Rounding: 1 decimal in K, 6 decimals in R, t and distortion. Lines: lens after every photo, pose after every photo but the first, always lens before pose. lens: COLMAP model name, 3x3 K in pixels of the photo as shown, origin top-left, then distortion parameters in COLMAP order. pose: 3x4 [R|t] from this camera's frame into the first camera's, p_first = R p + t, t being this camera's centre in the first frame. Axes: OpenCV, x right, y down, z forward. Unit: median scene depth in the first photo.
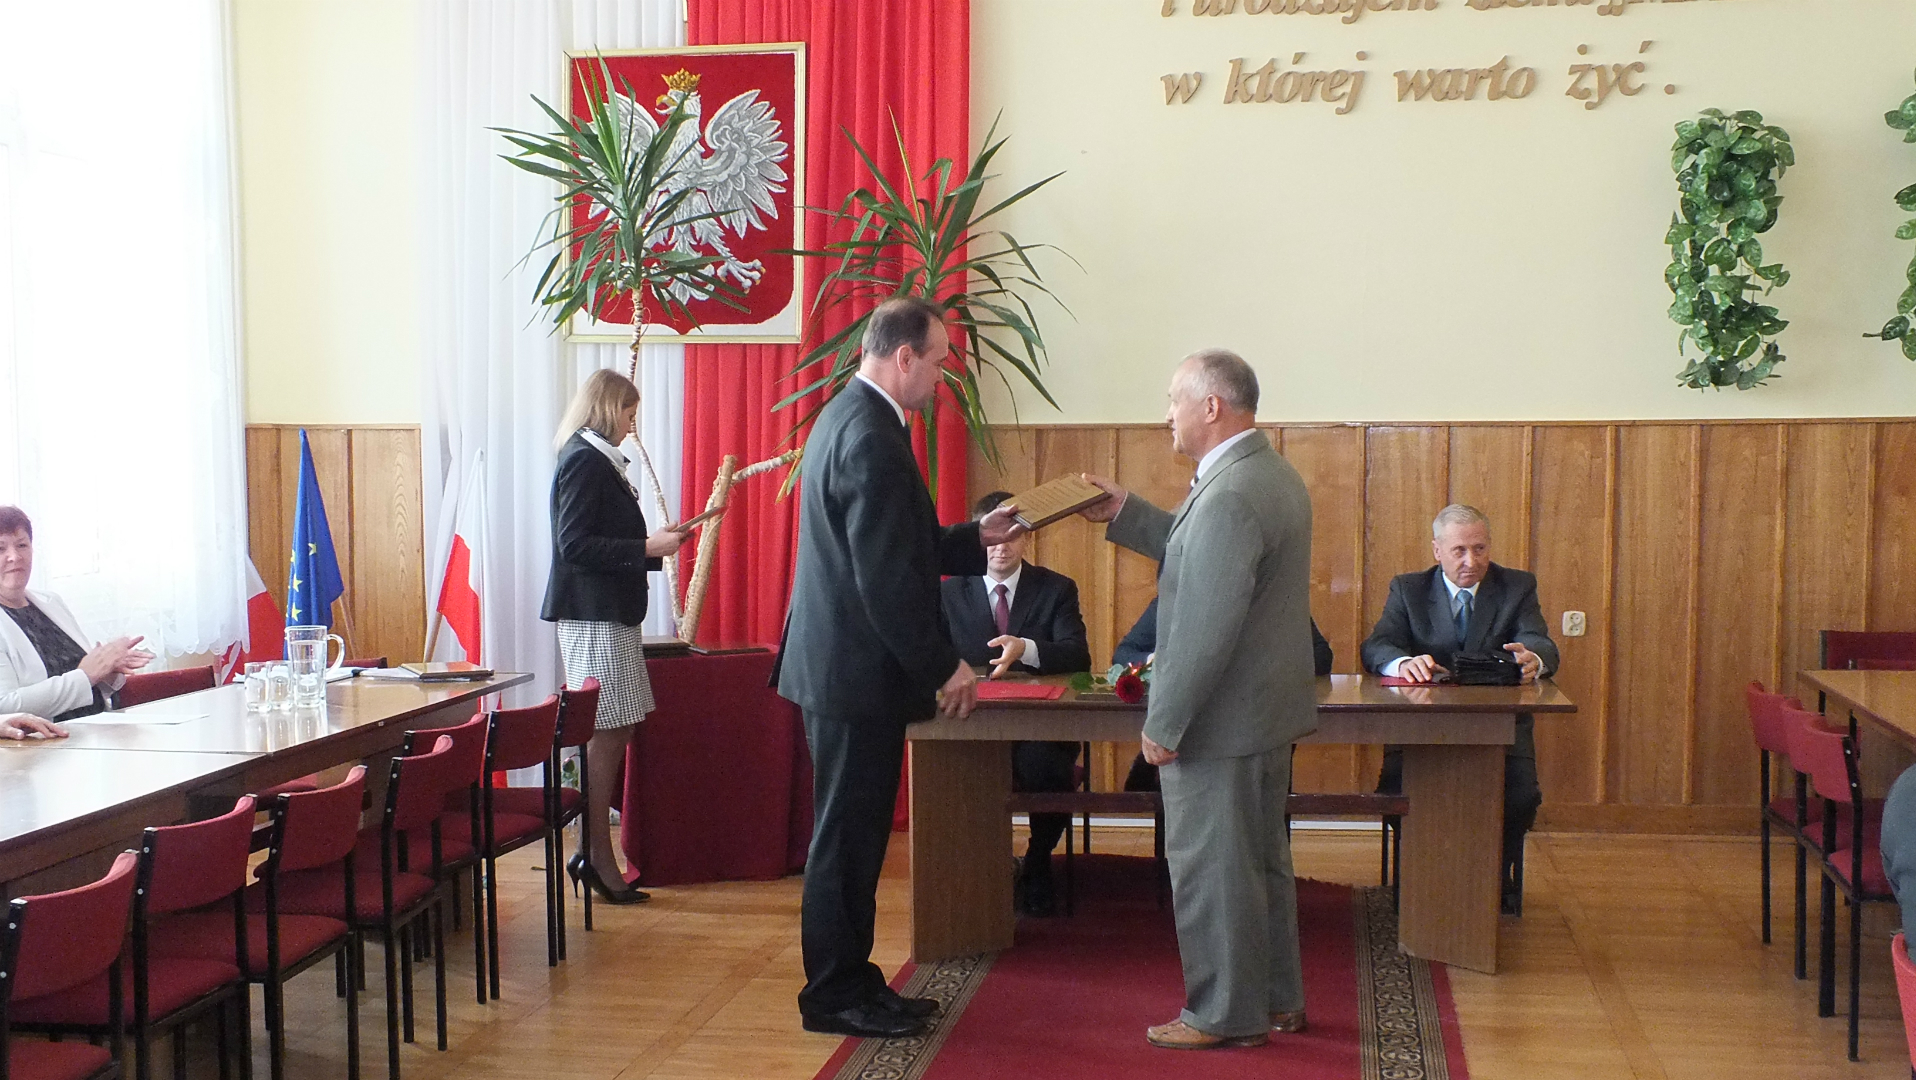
lens RADIAL K [[2589.3, 0, 987.5], [0, 2589.3, 629.6], [0, 0, 1]] dist [0.002703, 0.000000]
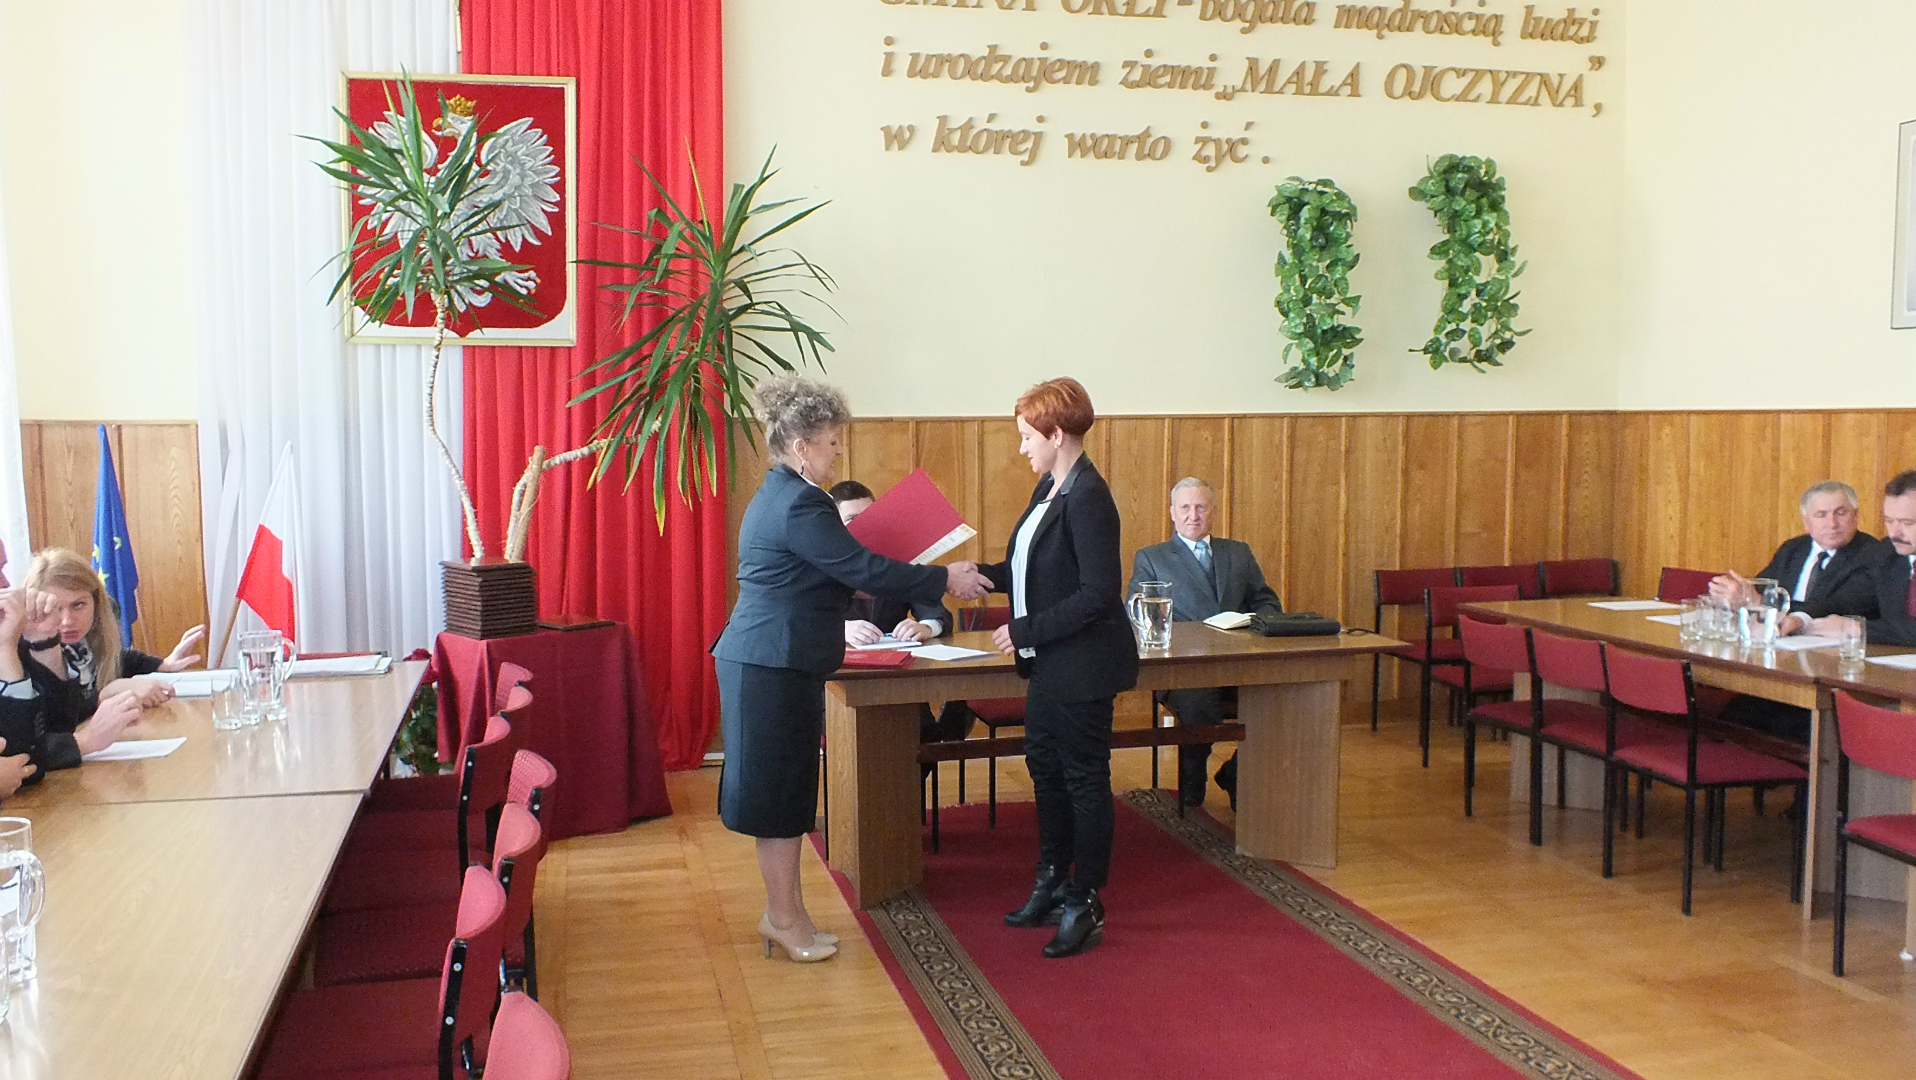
lens RADIAL K [[1723.2, 0, 993.3], [0, 1723.2, 580.7], [0, 0, 1]] dist [0.004147, -0.064370]
pose [[0.927730, -0.037258, 0.371387, -0.191512], [0.032369, 0.999288, 0.019393, -0.017878], [-0.371845, -0.005970, 0.928276, 0.243331]]
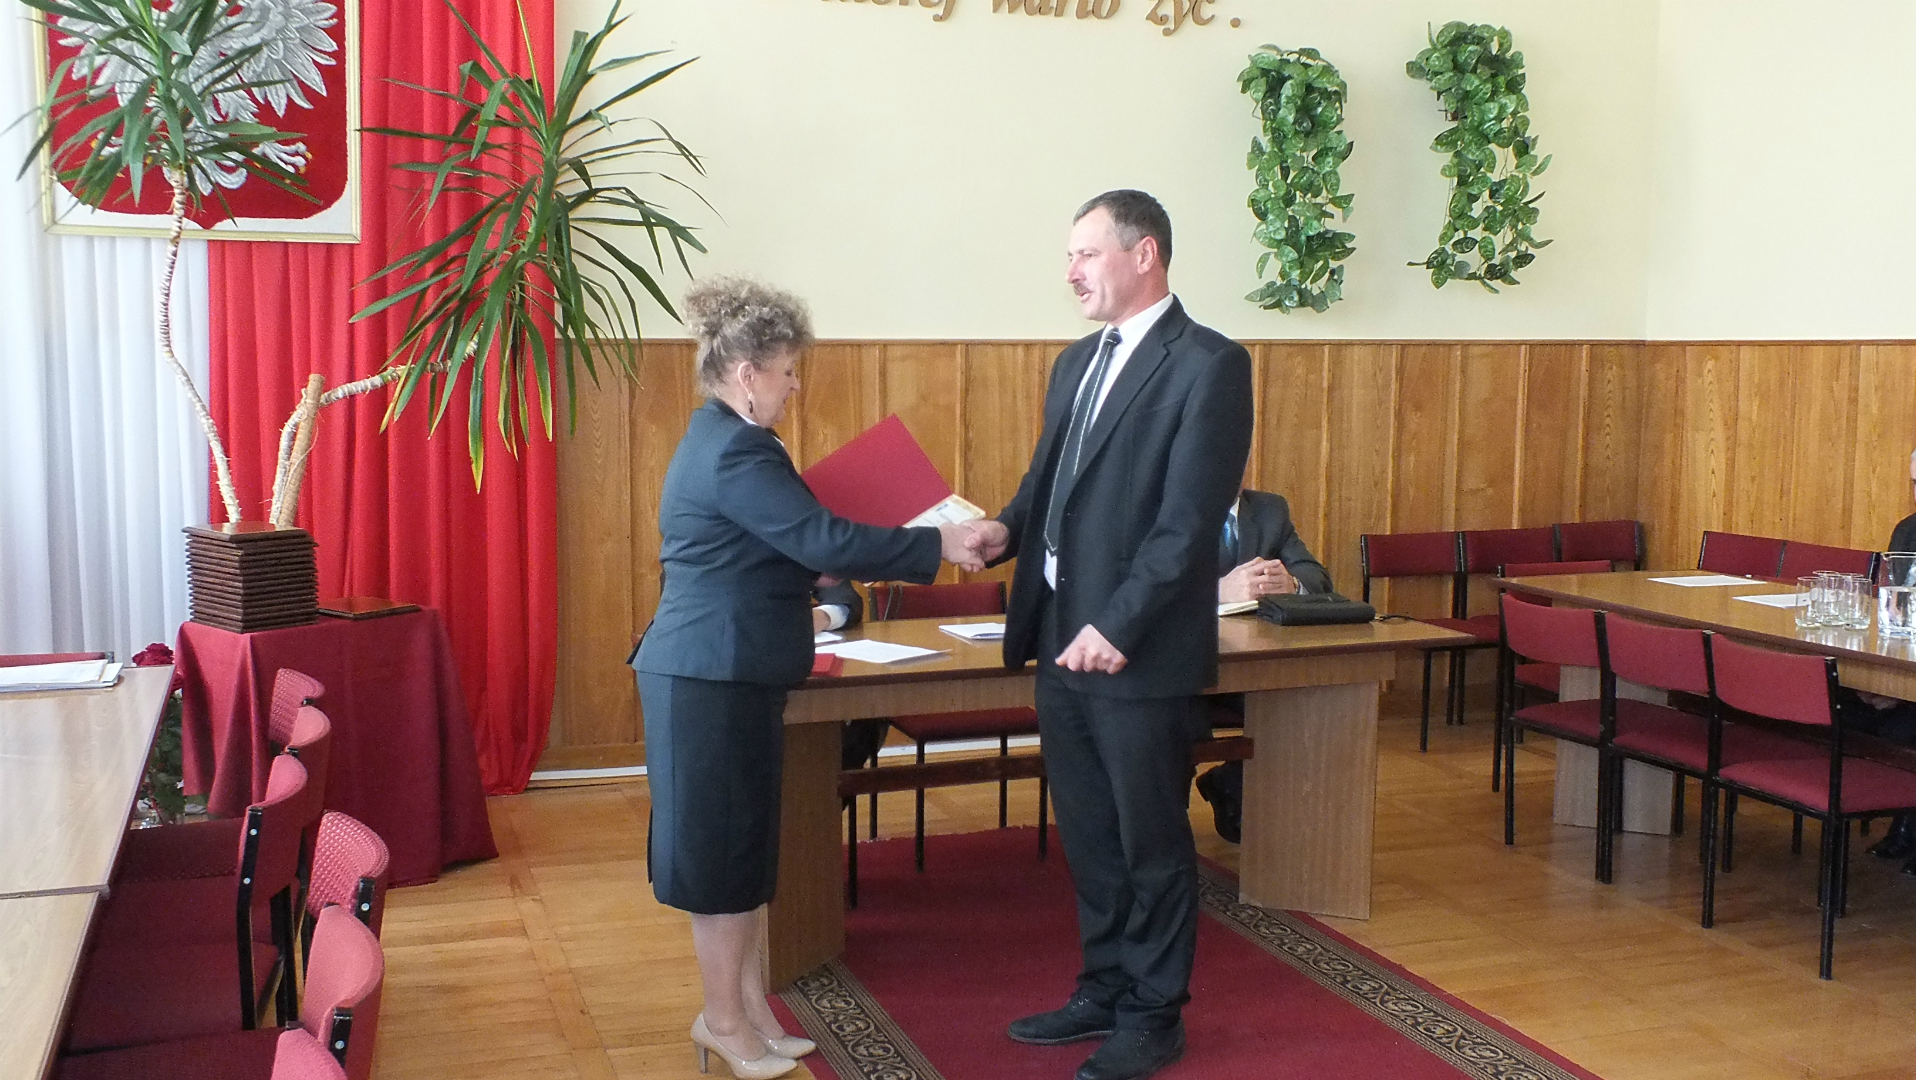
lens RADIAL K [[1955.1, 0, 990.1], [0, 1955.1, 592.4], [0, 0, 1]] dist [-0.019394, 0.000000]
pose [[0.888752, -0.051391, 0.455498, -0.192509], [0.030687, 0.998137, 0.052738, -0.023466], [-0.457360, -0.032893, 0.888673, 0.336551]]
